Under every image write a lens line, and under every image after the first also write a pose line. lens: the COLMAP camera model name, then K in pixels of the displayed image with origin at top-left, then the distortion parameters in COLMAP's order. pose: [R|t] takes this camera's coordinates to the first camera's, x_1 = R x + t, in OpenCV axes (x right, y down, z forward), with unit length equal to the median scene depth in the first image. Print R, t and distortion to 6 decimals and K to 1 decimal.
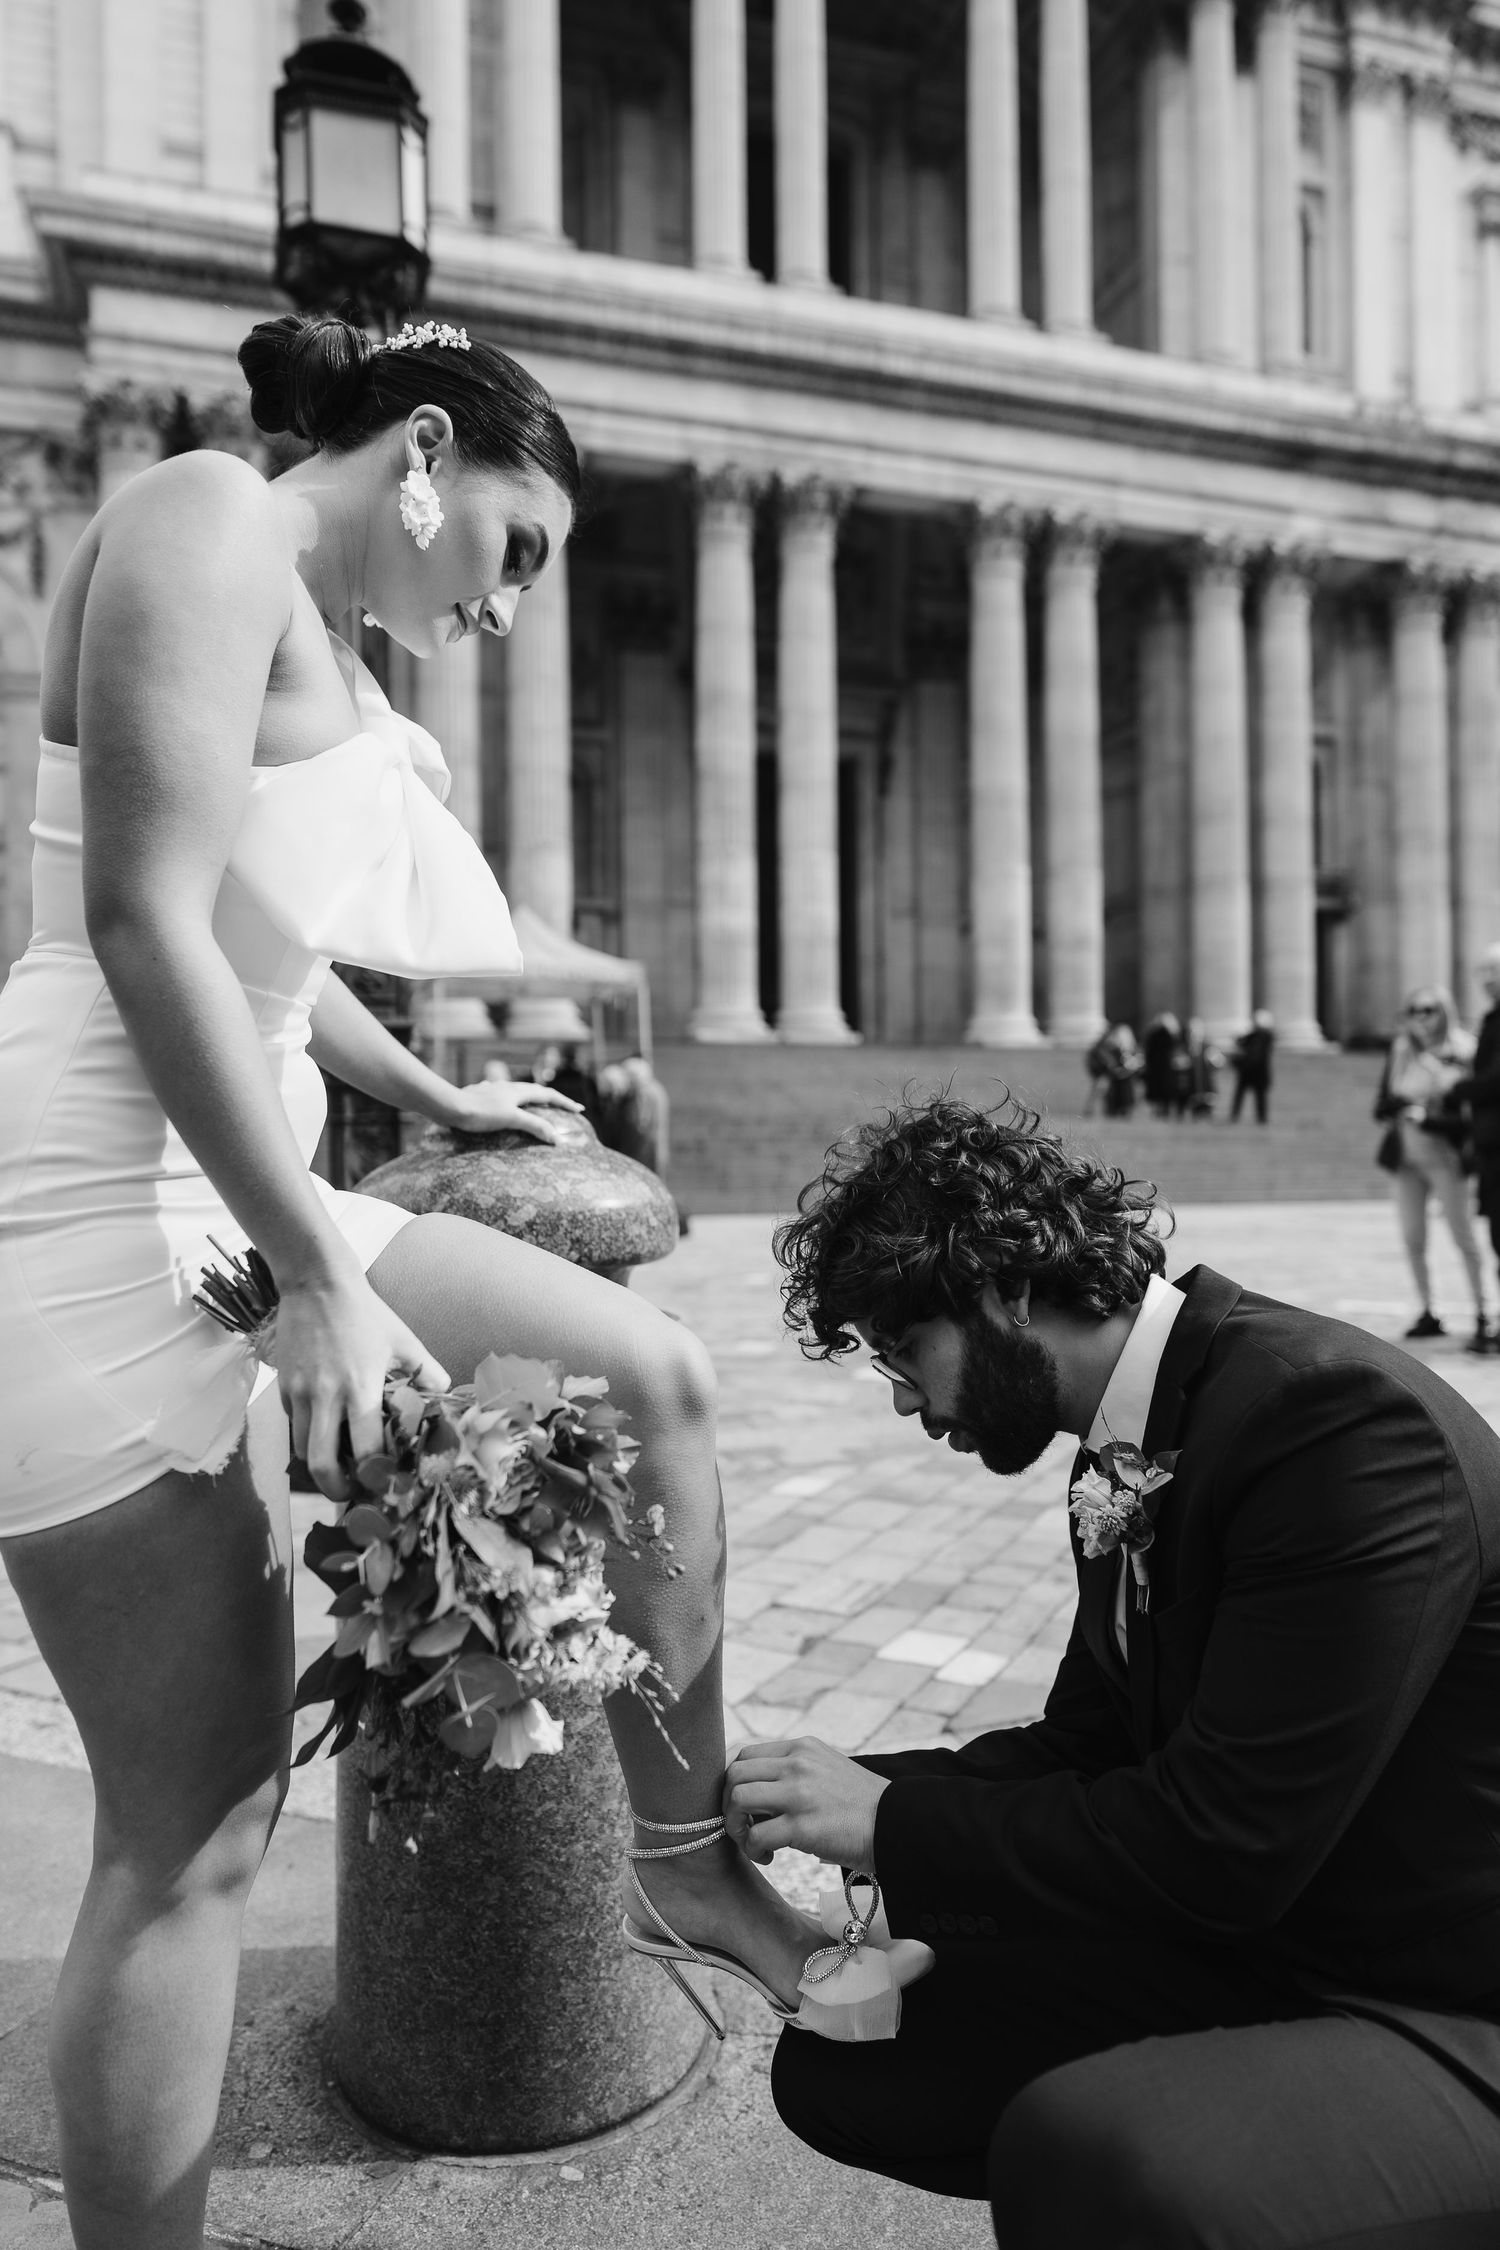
lens RADIAL K [[1521.5, 0, 761.4], [0, 1521.5, 1135.2], [0, 0, 1]] dist [-0.002203, 0.004973]
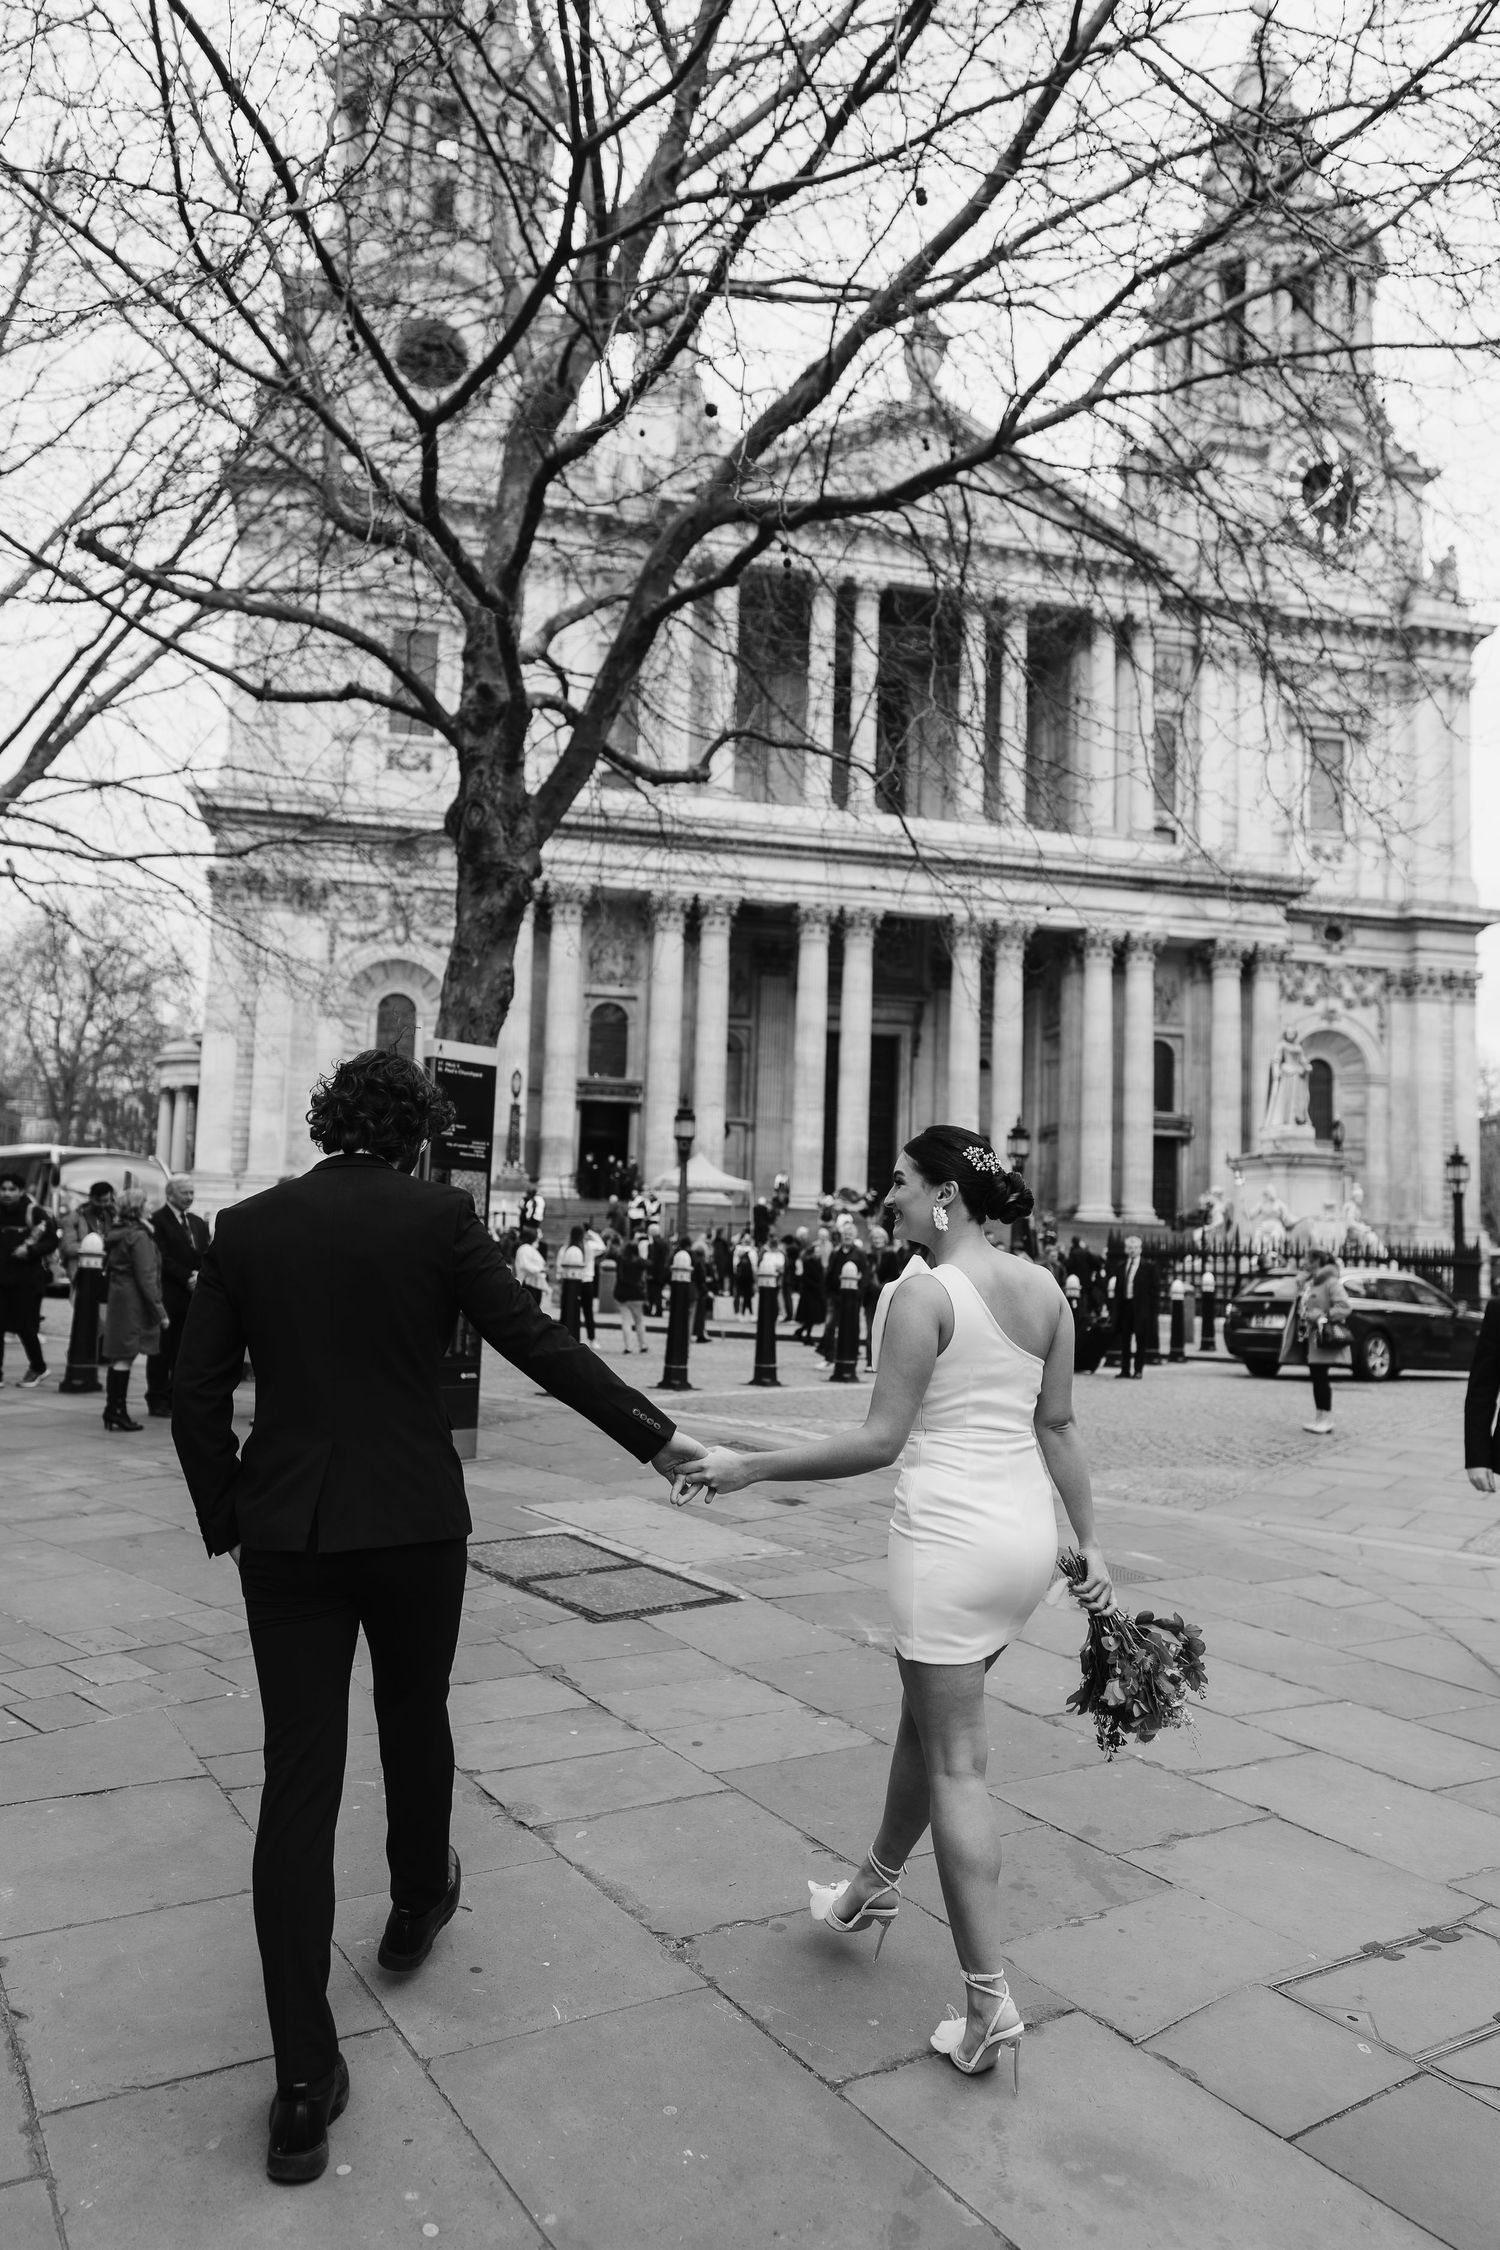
lens RADIAL K [[1521.5, 0, 761.4], [0, 1521.5, 1135.2], [0, 0, 1]] dist [-0.002203, 0.004973]
pose [[0.994214, 0.032961, -0.102232, 0.104641], [-0.041122, 0.996043, -0.078786, -0.000915], [0.099230, 0.082535, 0.991636, -0.801697]]
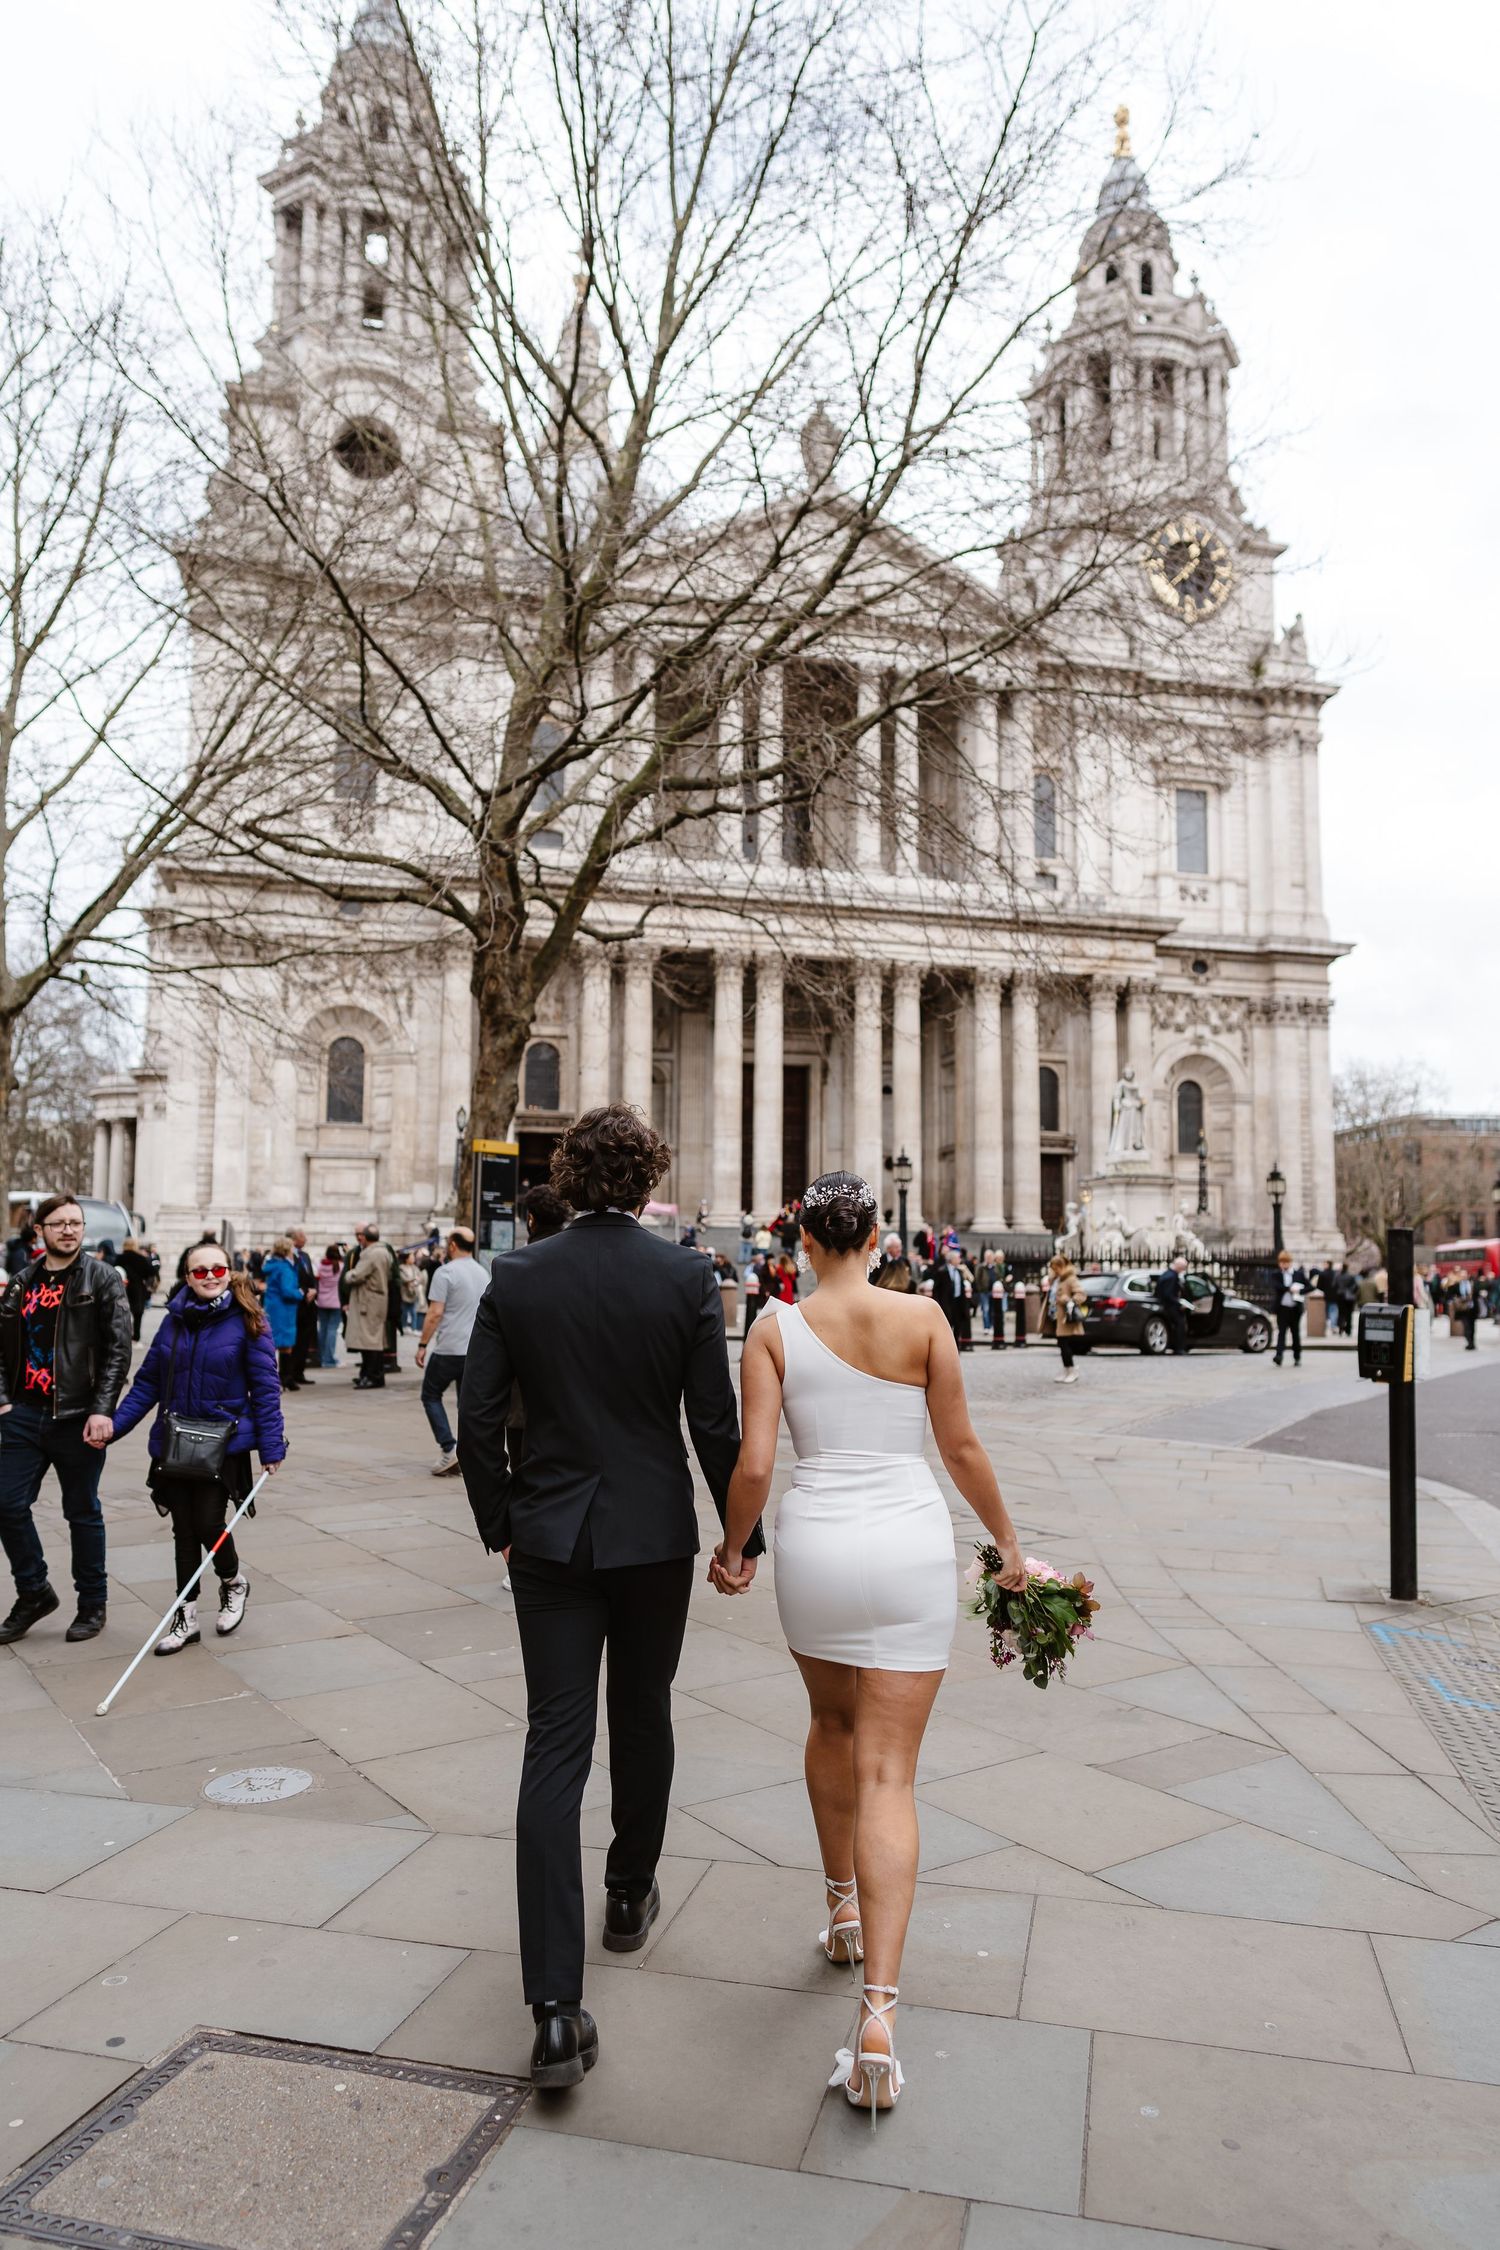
lens RADIAL K [[1521.5, 0, 761.4], [0, 1521.5, 1135.2], [0, 0, 1]] dist [-0.002203, 0.004973]
pose [[0.998564, 0.013667, -0.051796, 0.121390], [-0.018273, 0.995816, -0.089530, -0.000844], [0.050356, 0.090348, 0.994636, -0.969223]]
